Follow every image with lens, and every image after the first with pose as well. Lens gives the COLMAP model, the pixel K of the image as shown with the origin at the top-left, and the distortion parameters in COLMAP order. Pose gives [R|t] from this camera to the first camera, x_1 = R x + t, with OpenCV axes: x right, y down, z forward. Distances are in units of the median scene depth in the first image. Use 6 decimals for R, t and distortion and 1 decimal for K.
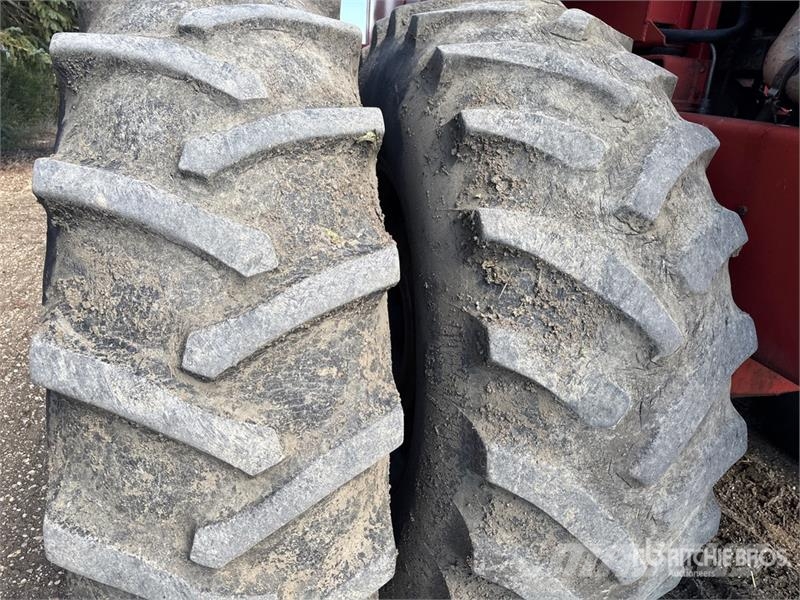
lens RADIAL K [[589.3, 0, 402.5], [0, 589.3, 315.2], [0, 0, 1]] dist [0.045075, -0.047207]
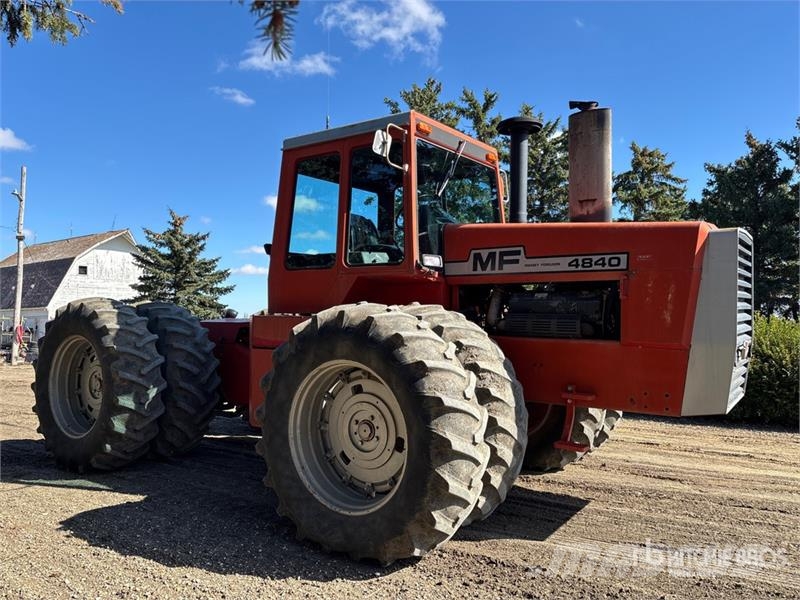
lens RADIAL K [[592.3, 0, 392.5], [0, 592.3, 312.0], [0, 0, 1]] dist [0.034795, -0.045112]
pose [[0.767799, -0.067875, 0.637085, -2.960158], [0.281797, 0.928802, -0.240661, 0.333346], [-0.575391, 0.364309, 0.732260, -1.849432]]
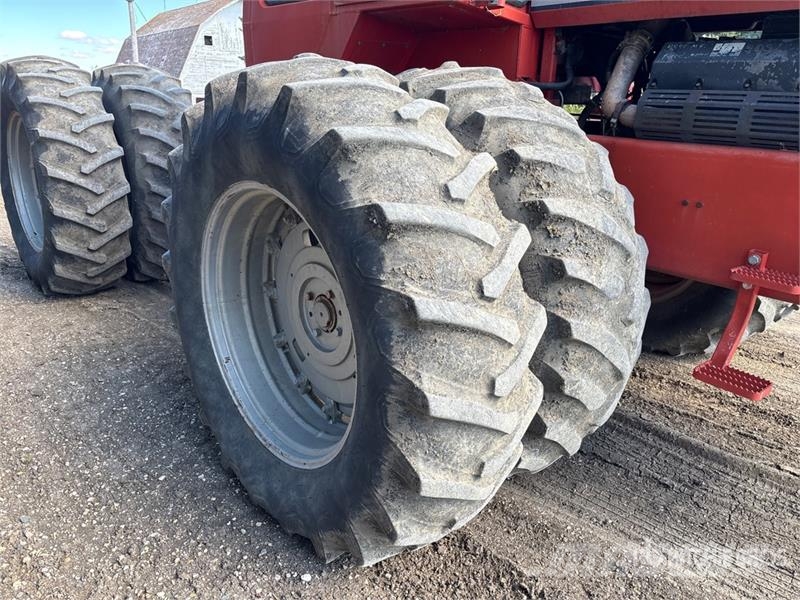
lens RADIAL K [[589.3, 0, 399.0], [0, 589.3, 305.7], [0, 0, 1]] dist [0.045075, -0.047207]
pose [[0.892746, -0.198453, 0.404502, -1.124047], [0.201390, 0.978858, 0.035764, -0.006003], [-0.403047, 0.049535, 0.913838, -0.539049]]
